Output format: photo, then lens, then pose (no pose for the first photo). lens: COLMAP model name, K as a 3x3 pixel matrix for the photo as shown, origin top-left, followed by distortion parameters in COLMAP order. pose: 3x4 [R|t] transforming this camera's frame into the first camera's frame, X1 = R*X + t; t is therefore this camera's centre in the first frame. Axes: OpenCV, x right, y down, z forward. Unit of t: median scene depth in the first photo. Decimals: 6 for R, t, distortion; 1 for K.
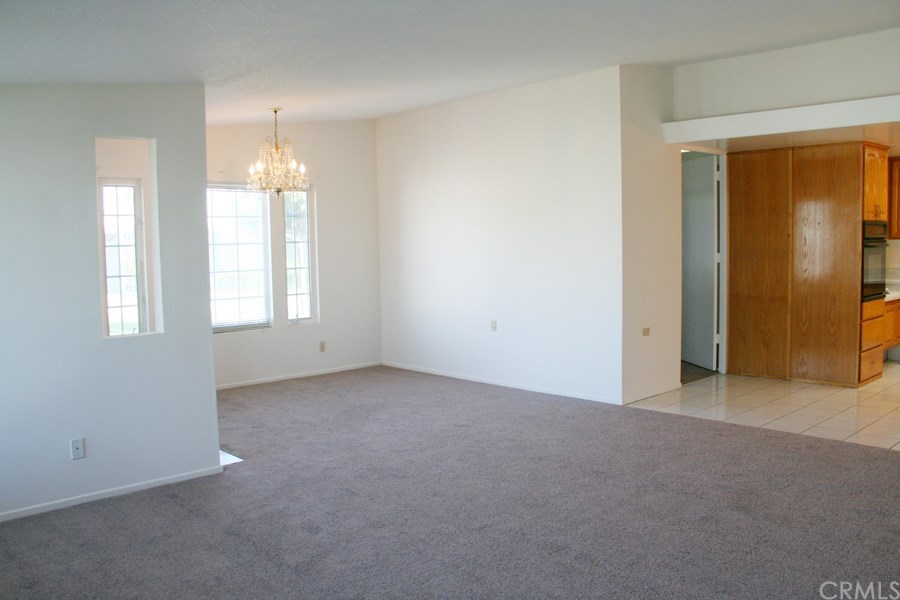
lens RADIAL K [[763.4, 0, 450.0], [0, 763.4, 300.0], [0, 0, 1]] dist [-0.183473, 0.161378]
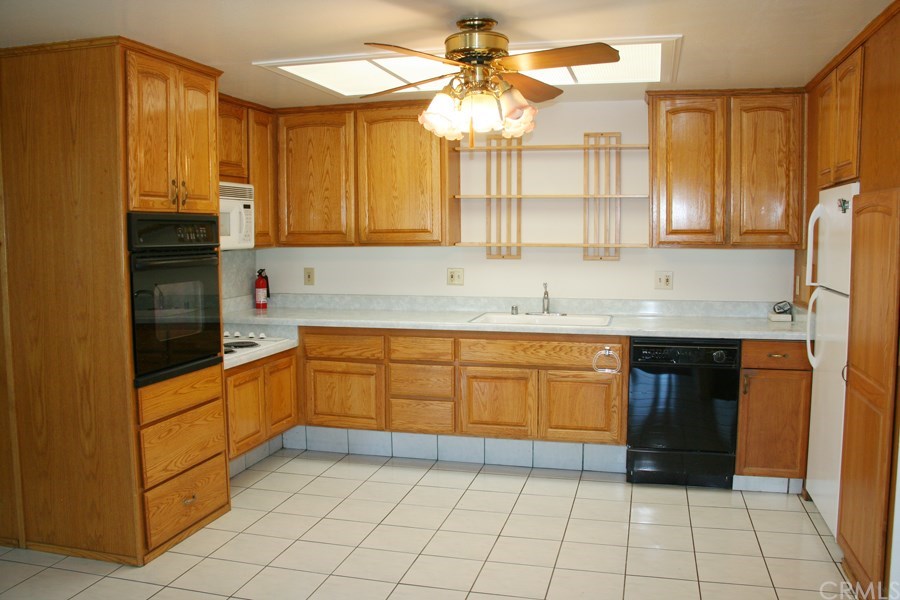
lens RADIAL K [[763.4, 0, 450.0], [0, 763.4, 300.0], [0, 0, 1]] dist [-0.183473, 0.161378]
pose [[0.850753, -0.030533, 0.524678, 0.563139], [0.028706, 0.999520, 0.011620, -0.060683], [-0.524781, 0.005176, 0.851221, 0.569781]]
